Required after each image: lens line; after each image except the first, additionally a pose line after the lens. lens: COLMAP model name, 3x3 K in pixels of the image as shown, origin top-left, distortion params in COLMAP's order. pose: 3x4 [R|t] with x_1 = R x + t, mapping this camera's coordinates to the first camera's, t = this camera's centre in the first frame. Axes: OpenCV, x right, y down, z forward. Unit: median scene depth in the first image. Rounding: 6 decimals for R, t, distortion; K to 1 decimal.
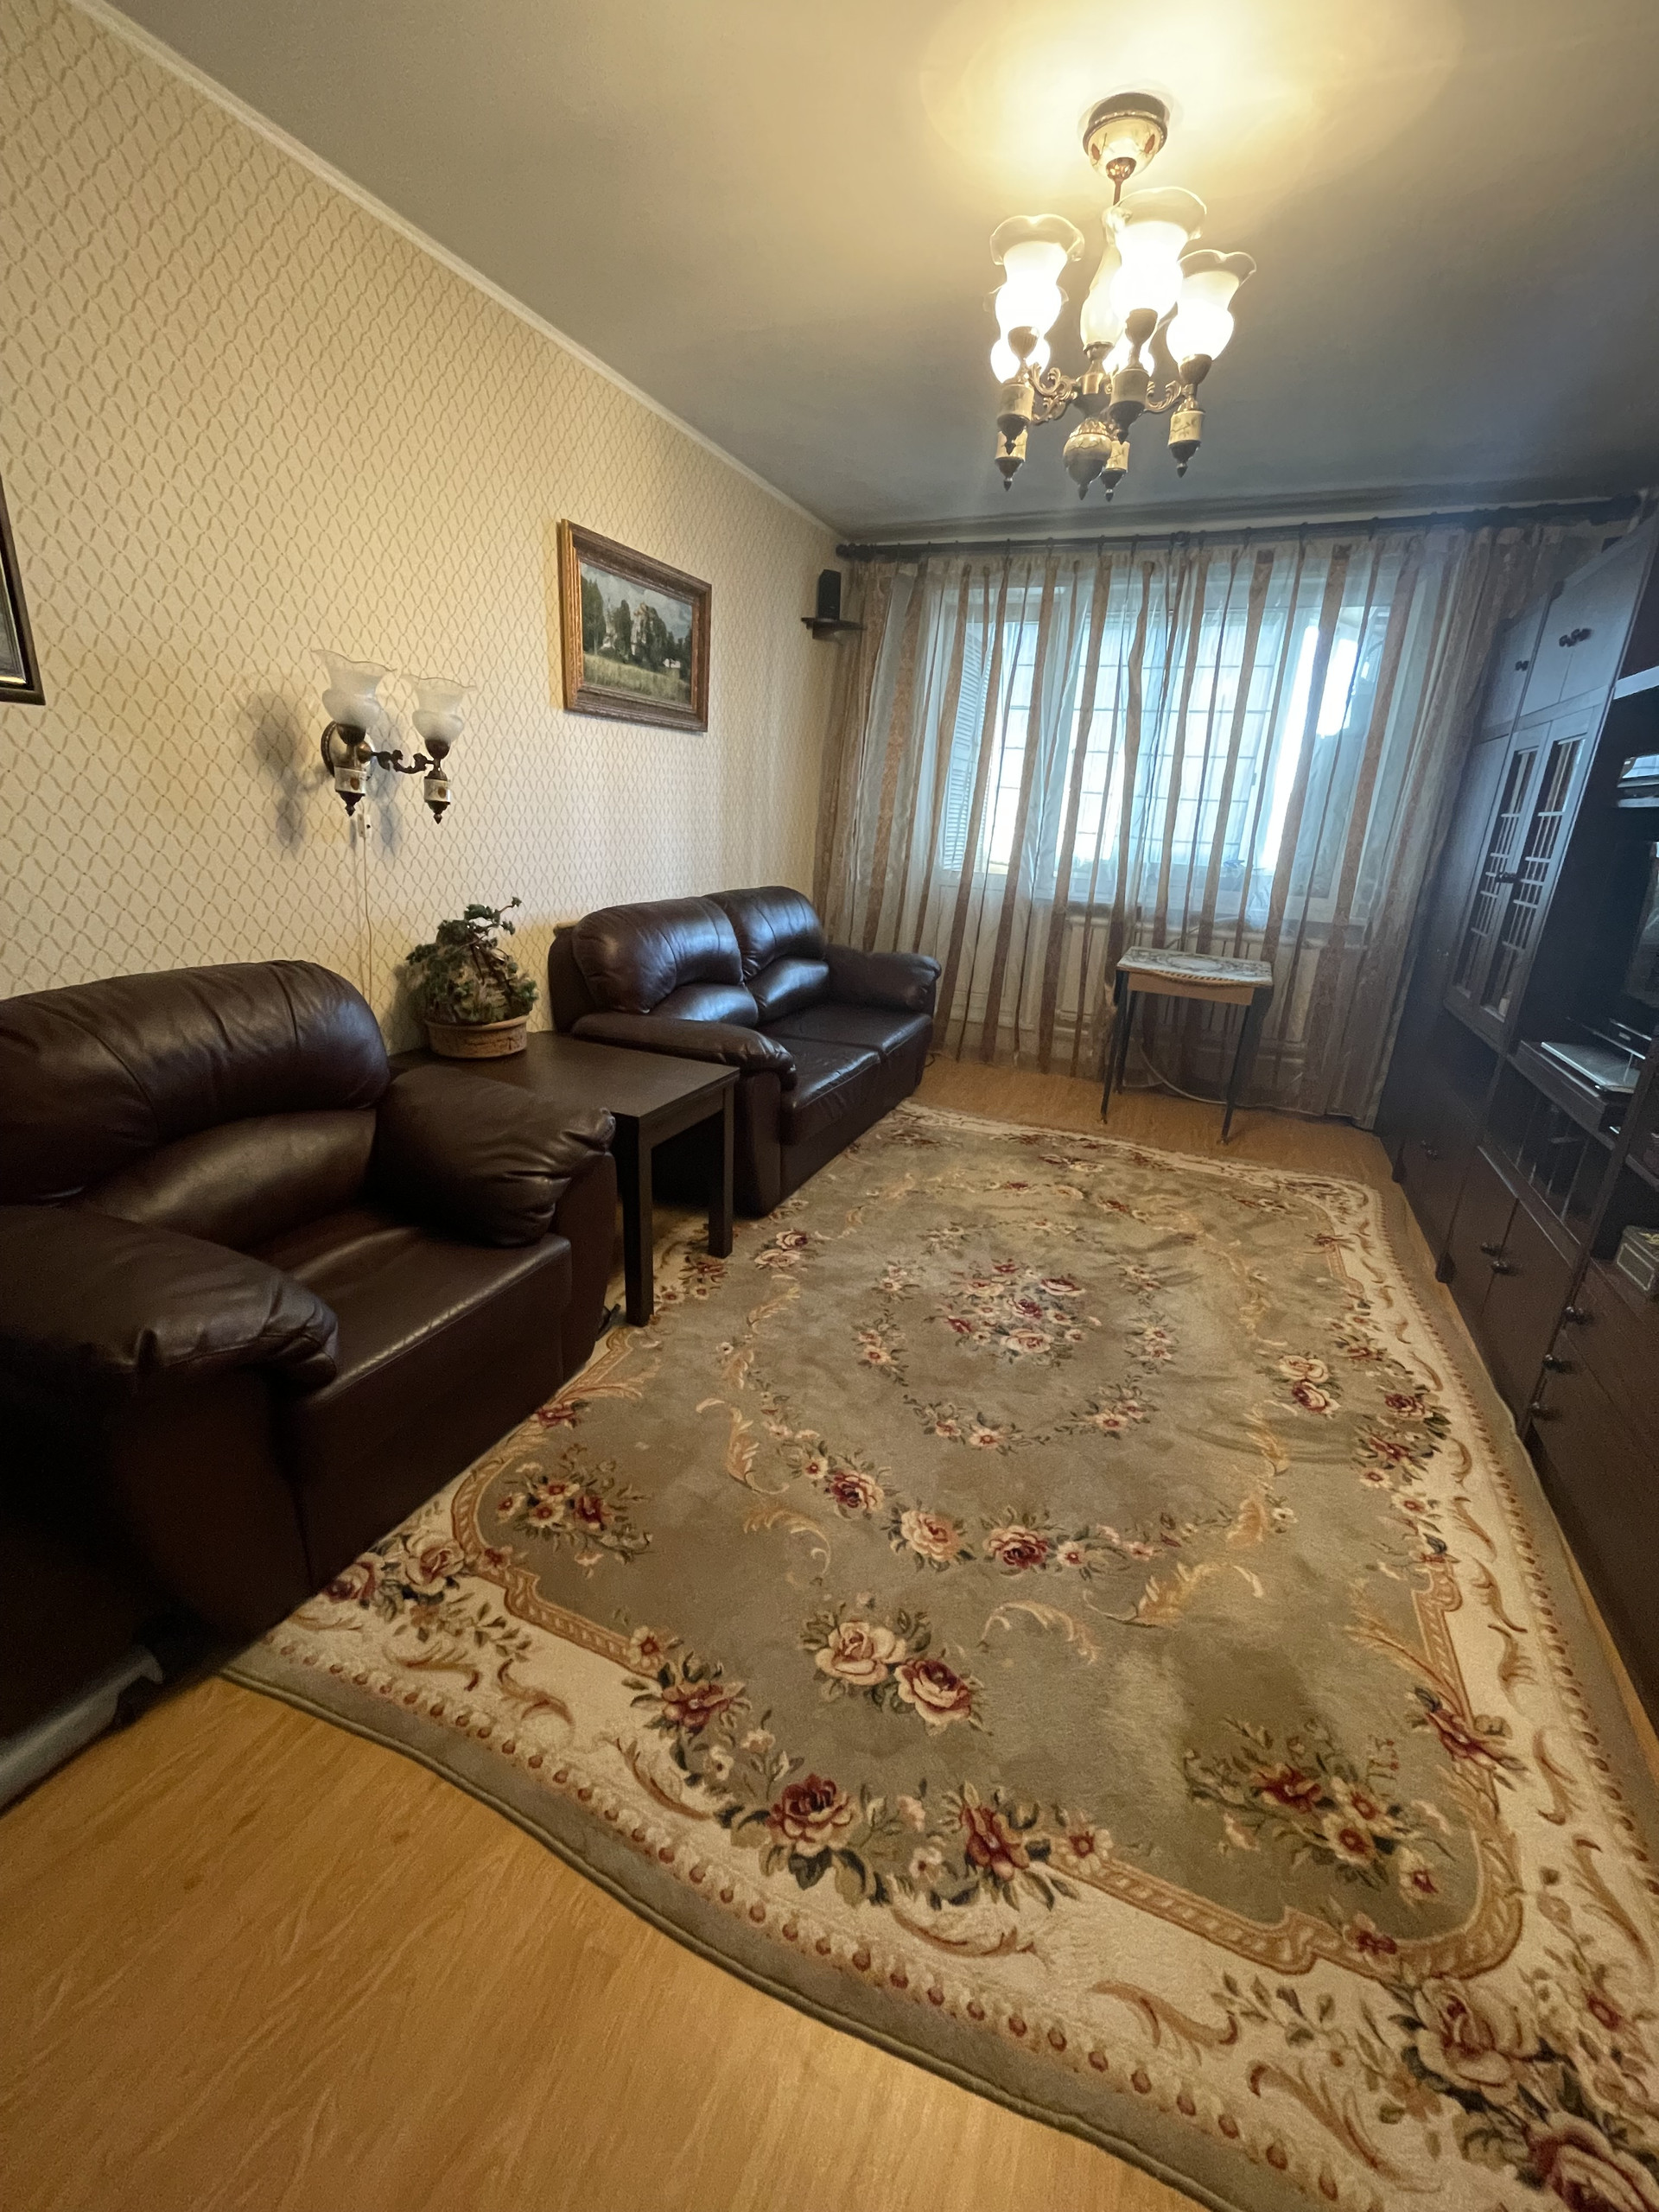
lens RADIAL K [[898.9, 0, 826.9], [0, 898.9, 1107.3], [0, 0, 1]] dist [-0.004241, 0.000126]
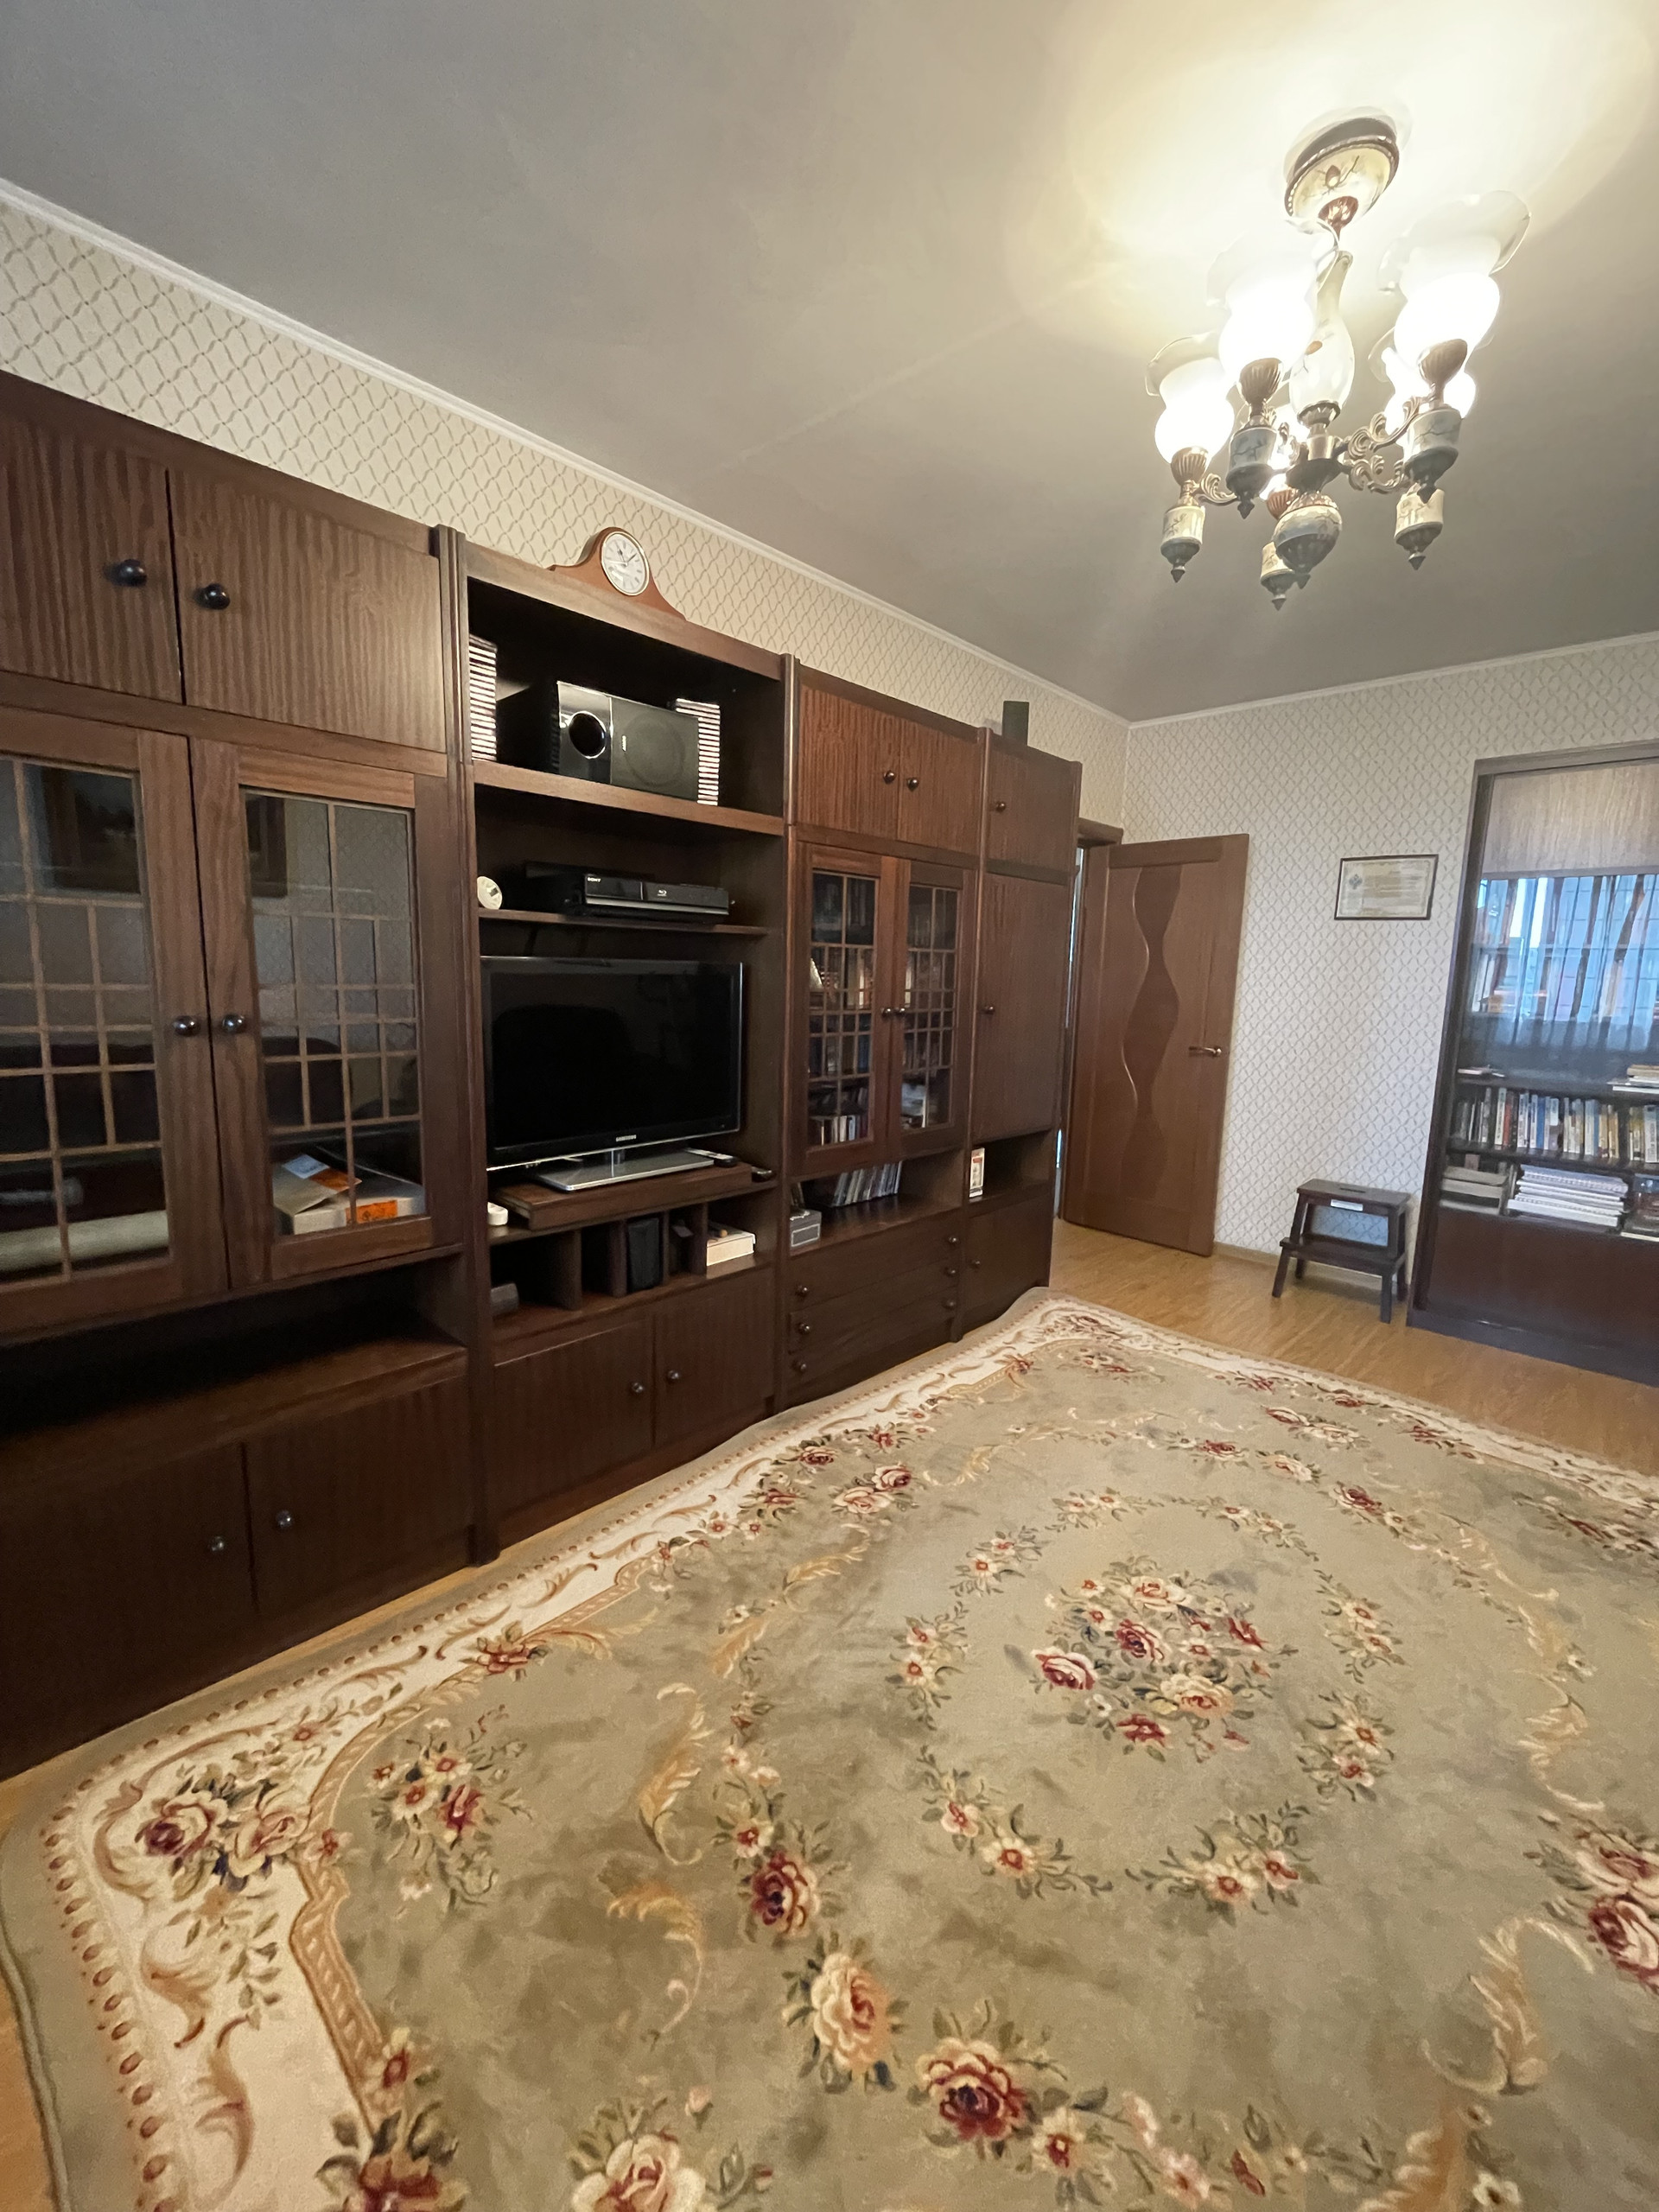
lens RADIAL K [[898.9, 0, 831.1], [0, 898.9, 1107.2], [0, 0, 1]] dist [-0.004241, 0.000126]
pose [[-0.933883, -0.123890, 0.335432, 0.269779], [0.046241, 0.888344, 0.456845, -0.501934], [-0.354577, 0.442150, -0.823880, 1.520803]]
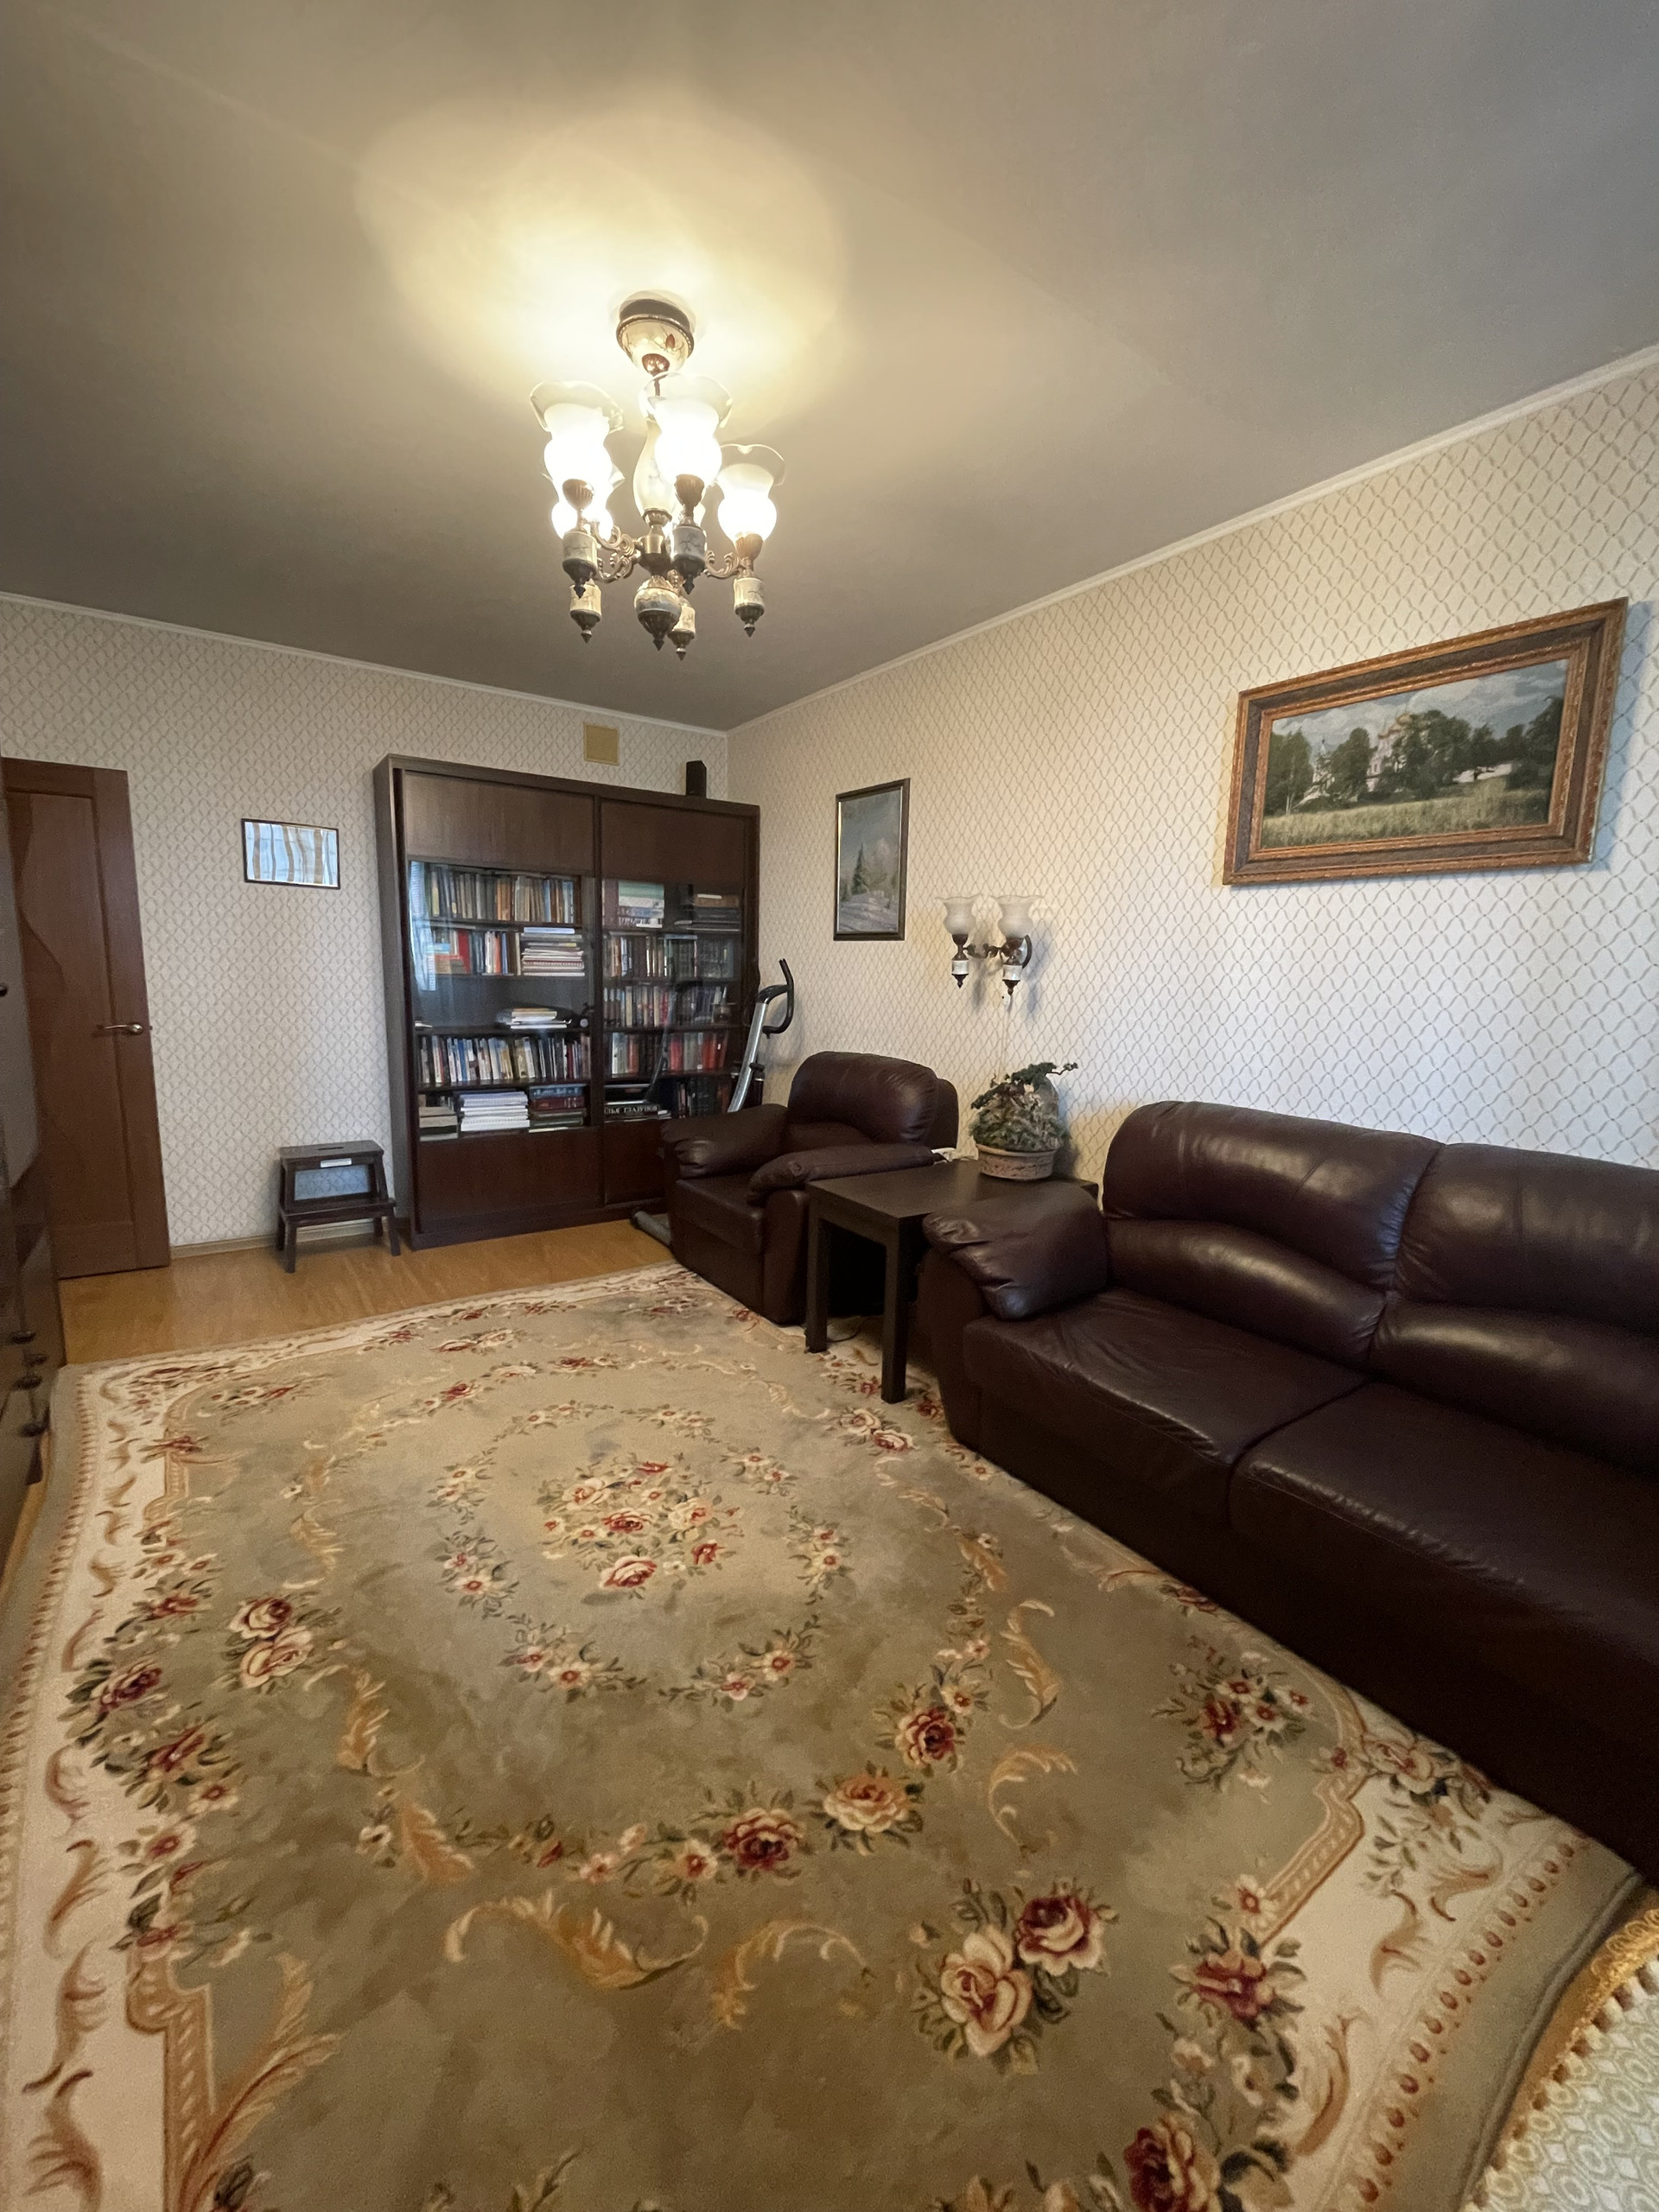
lens RADIAL K [[898.9, 0, 832.4], [0, 898.9, 1107.9], [0, 0, 1]] dist [-0.004241, 0.000126]
pose [[-0.519078, 0.070306, -0.851830, 0.825131], [-0.323658, 0.906228, 0.272023, -0.422691], [0.791077, 0.416903, -0.447648, 1.395193]]
